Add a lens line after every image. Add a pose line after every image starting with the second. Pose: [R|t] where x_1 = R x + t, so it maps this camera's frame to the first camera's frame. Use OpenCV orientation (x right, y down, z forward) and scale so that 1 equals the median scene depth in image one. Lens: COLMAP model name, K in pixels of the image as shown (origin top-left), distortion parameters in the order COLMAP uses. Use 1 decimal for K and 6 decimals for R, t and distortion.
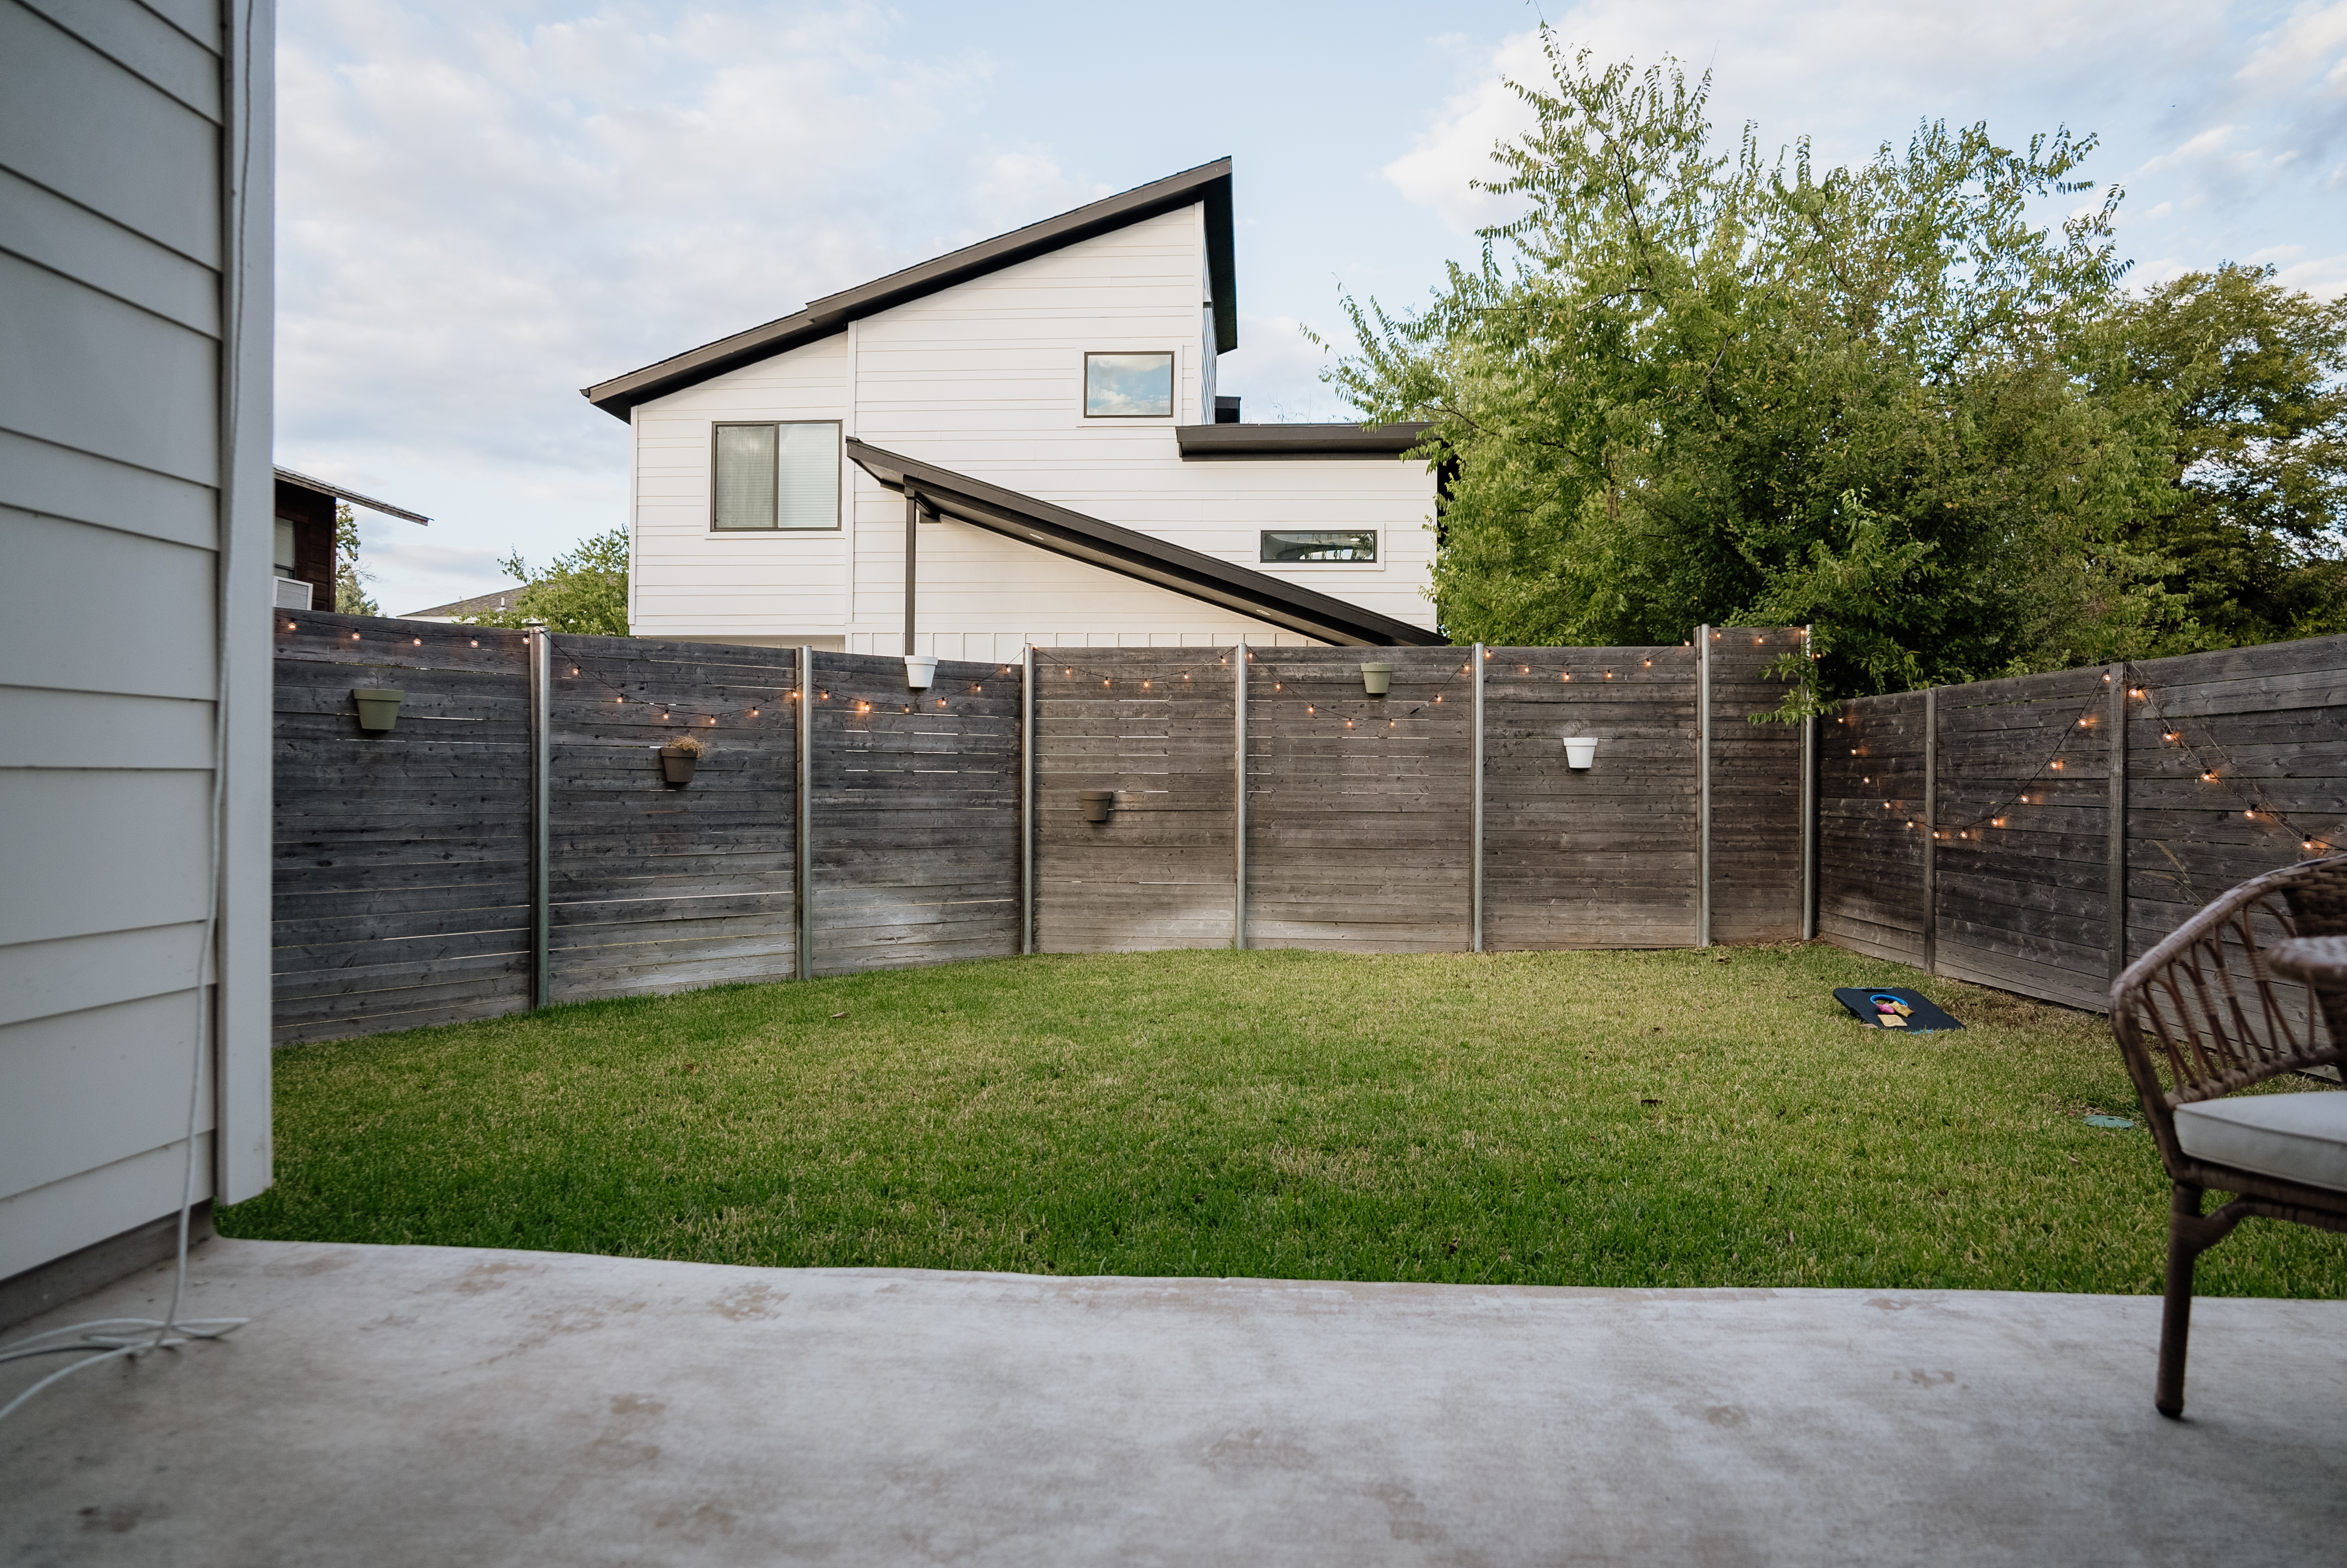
lens RADIAL K [[1328.0, 0, 1184.4], [0, 1328.0, 795.8], [0, 0, 1]] dist [-0.027354, -0.004134]
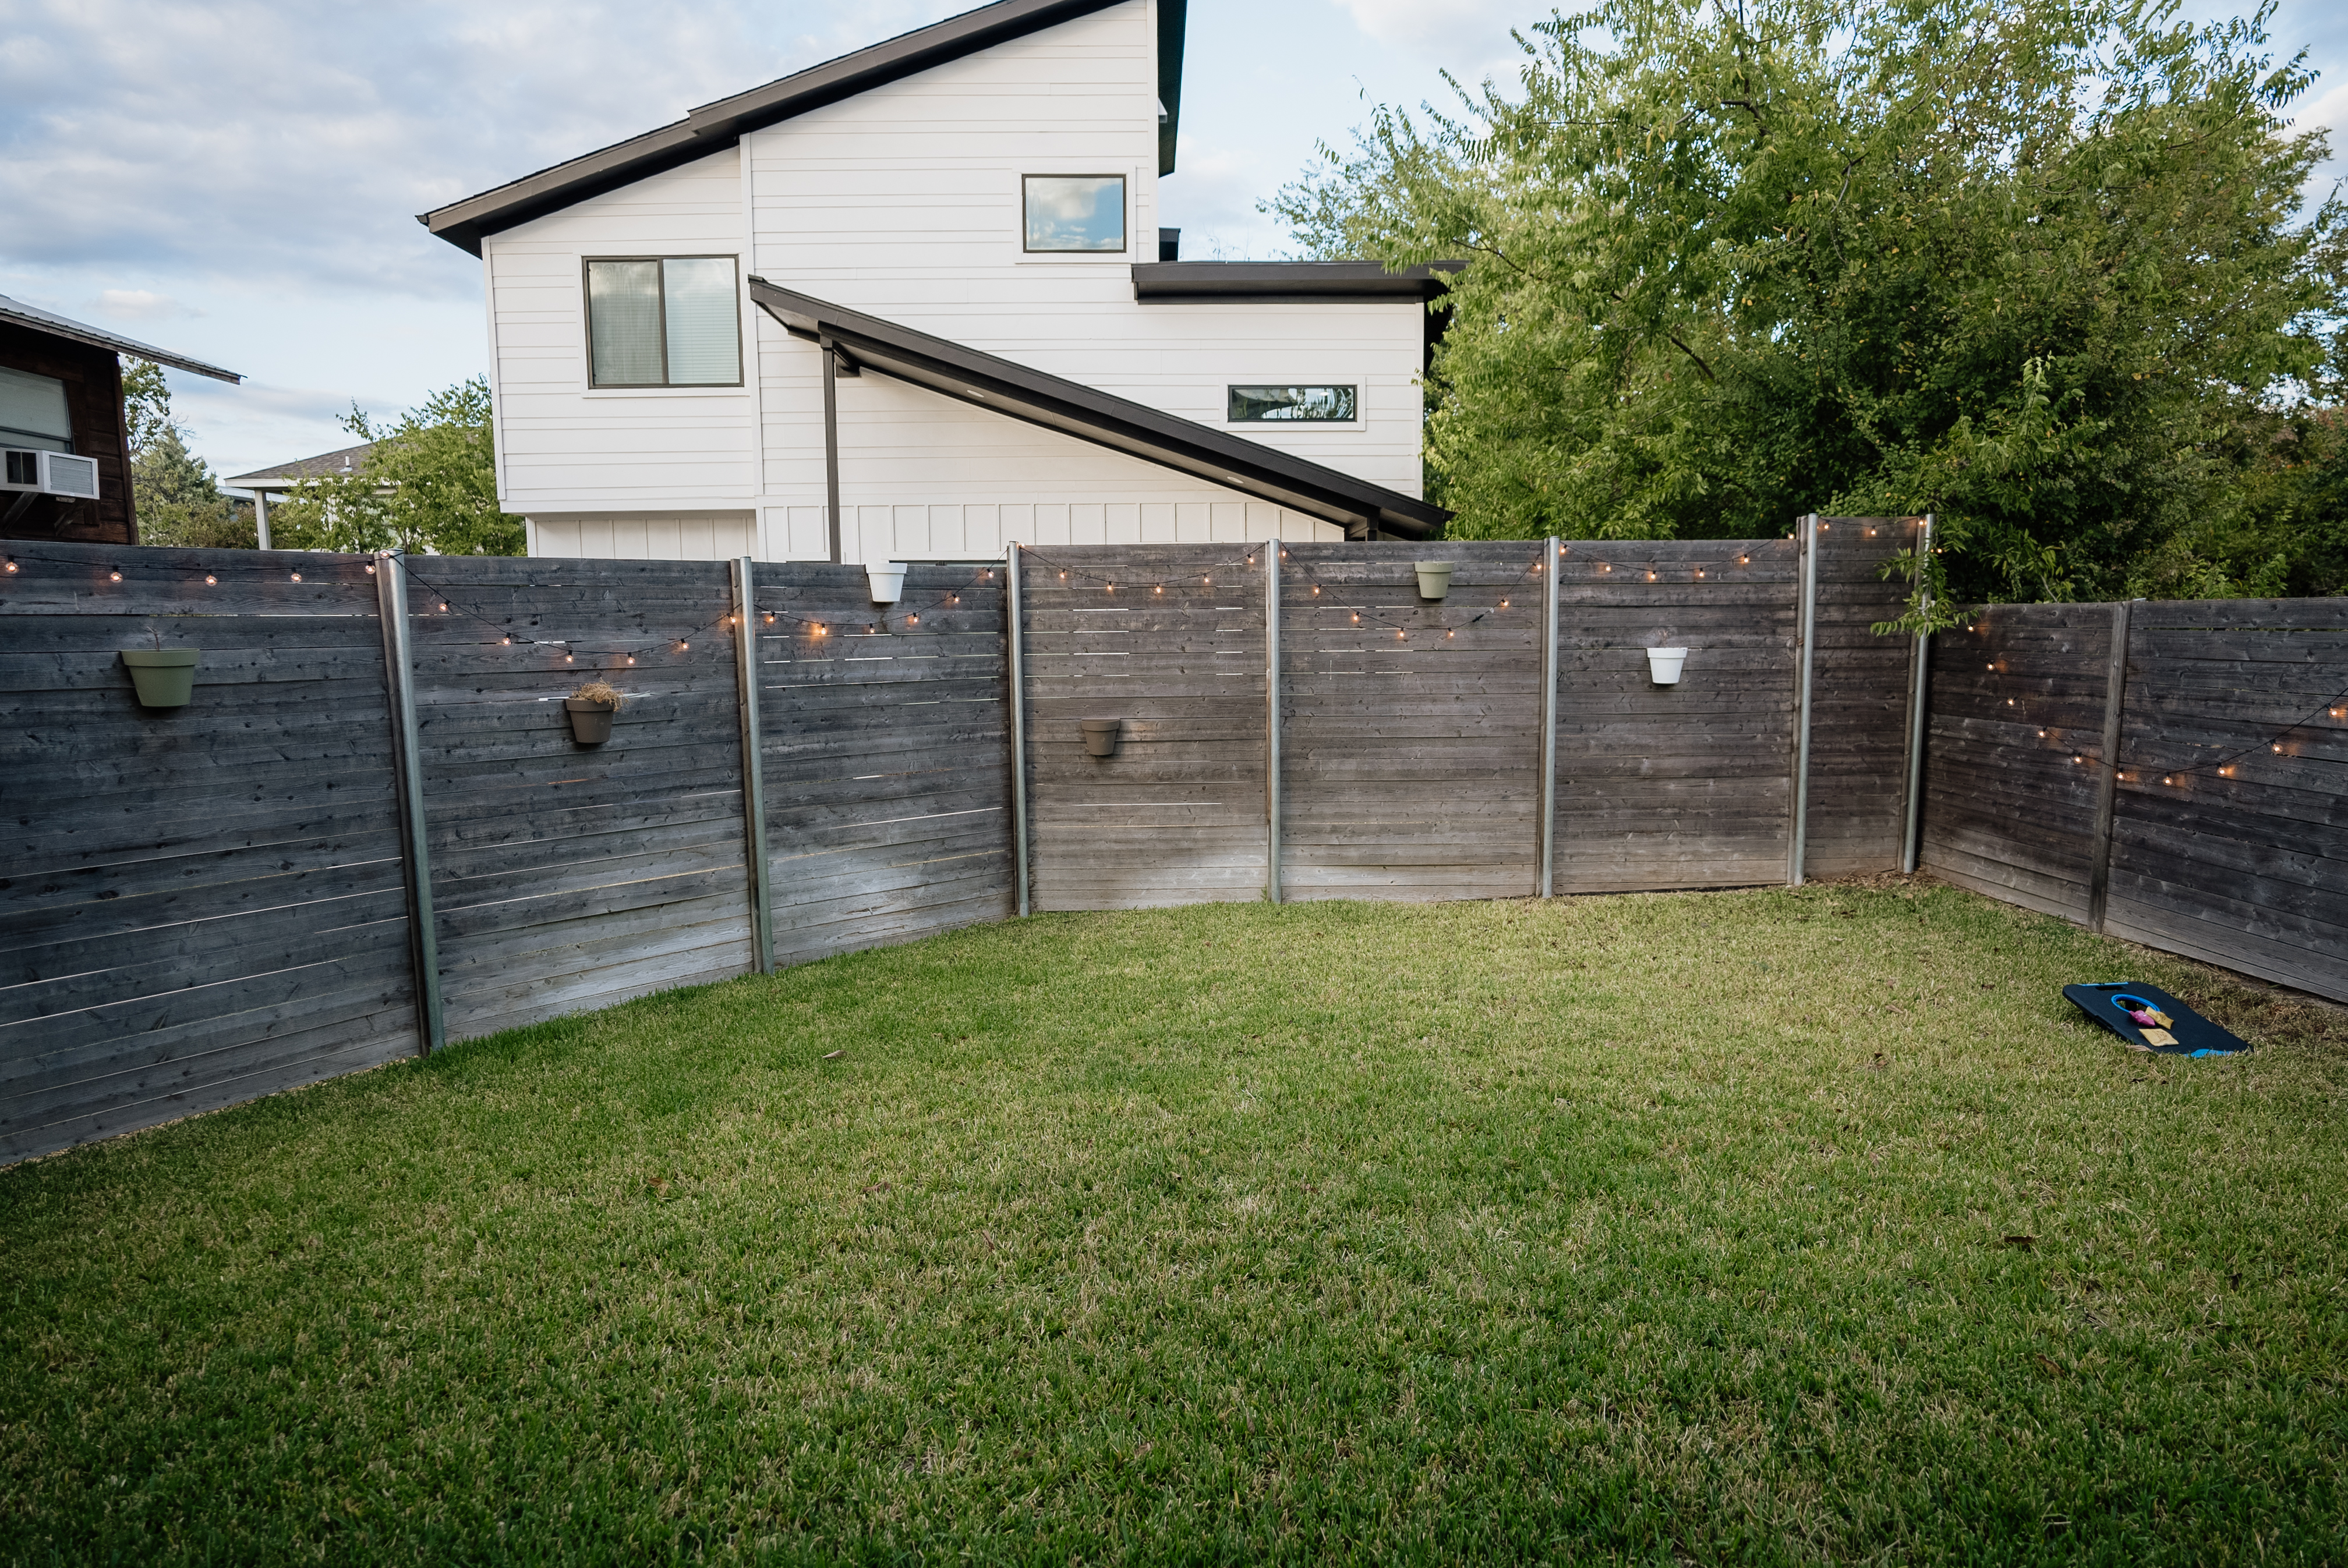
lens RADIAL K [[1284.6, 0, 1178.7], [0, 1284.6, 791.8], [0, 0, 1]] dist [-0.038242, 0.015290]
pose [[0.996012, -0.028325, 0.084606, -0.089463], [0.017615, 0.992032, 0.124751, -0.059993], [-0.087465, -0.122764, 0.988574, 0.194926]]
